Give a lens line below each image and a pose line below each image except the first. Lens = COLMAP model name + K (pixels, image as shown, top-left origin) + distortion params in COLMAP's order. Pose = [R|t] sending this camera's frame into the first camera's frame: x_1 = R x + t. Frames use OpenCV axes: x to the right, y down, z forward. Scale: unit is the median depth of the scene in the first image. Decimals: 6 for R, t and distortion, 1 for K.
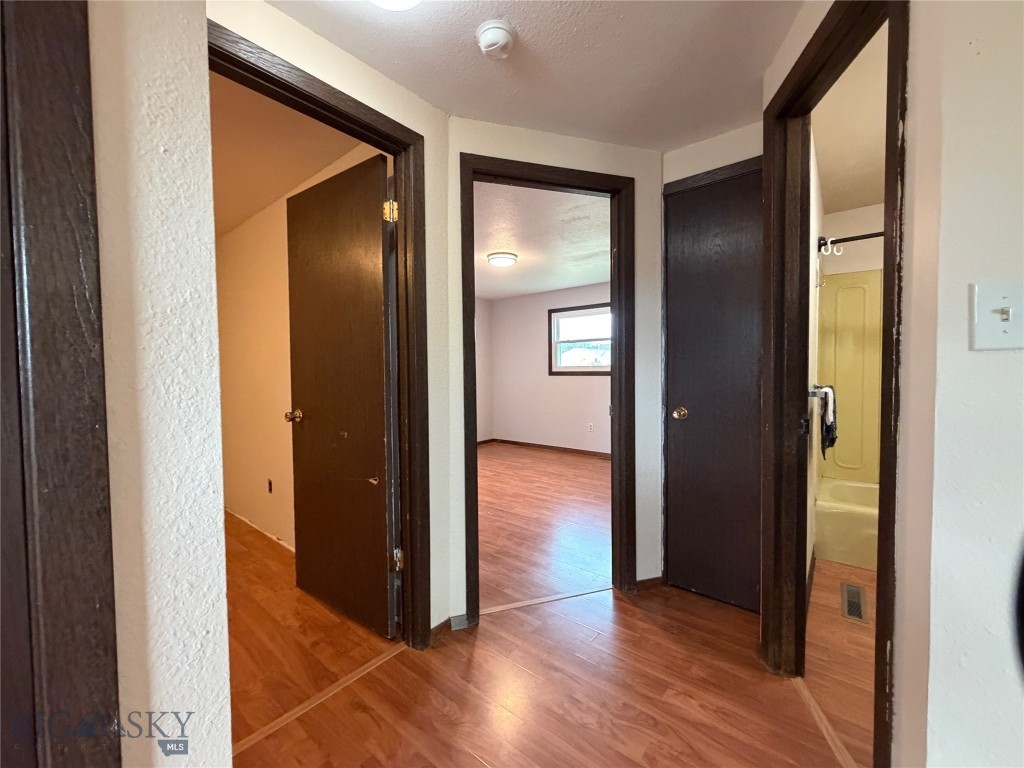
lens RADIAL K [[408.2, 0, 509.6], [0, 408.2, 388.2], [0, 0, 1]] dist [-0.000058, 0.000121]
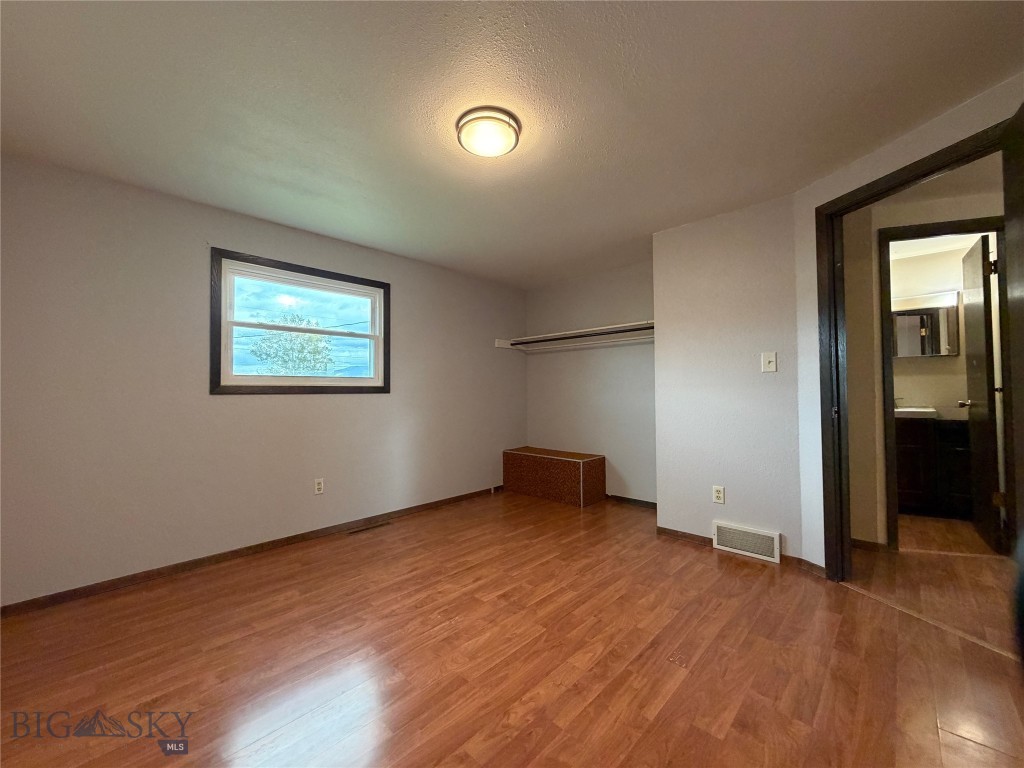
lens RADIAL K [[408.2, 0, 513.3], [0, 408.2, 384.3], [0, 0, 1]] dist [-0.000058, 0.000121]
pose [[0.073625, 0.024044, 0.996996, -0.445044], [0.048771, 0.998426, -0.027680, -0.019805], [-0.996093, 0.050663, 0.072337, 0.893390]]
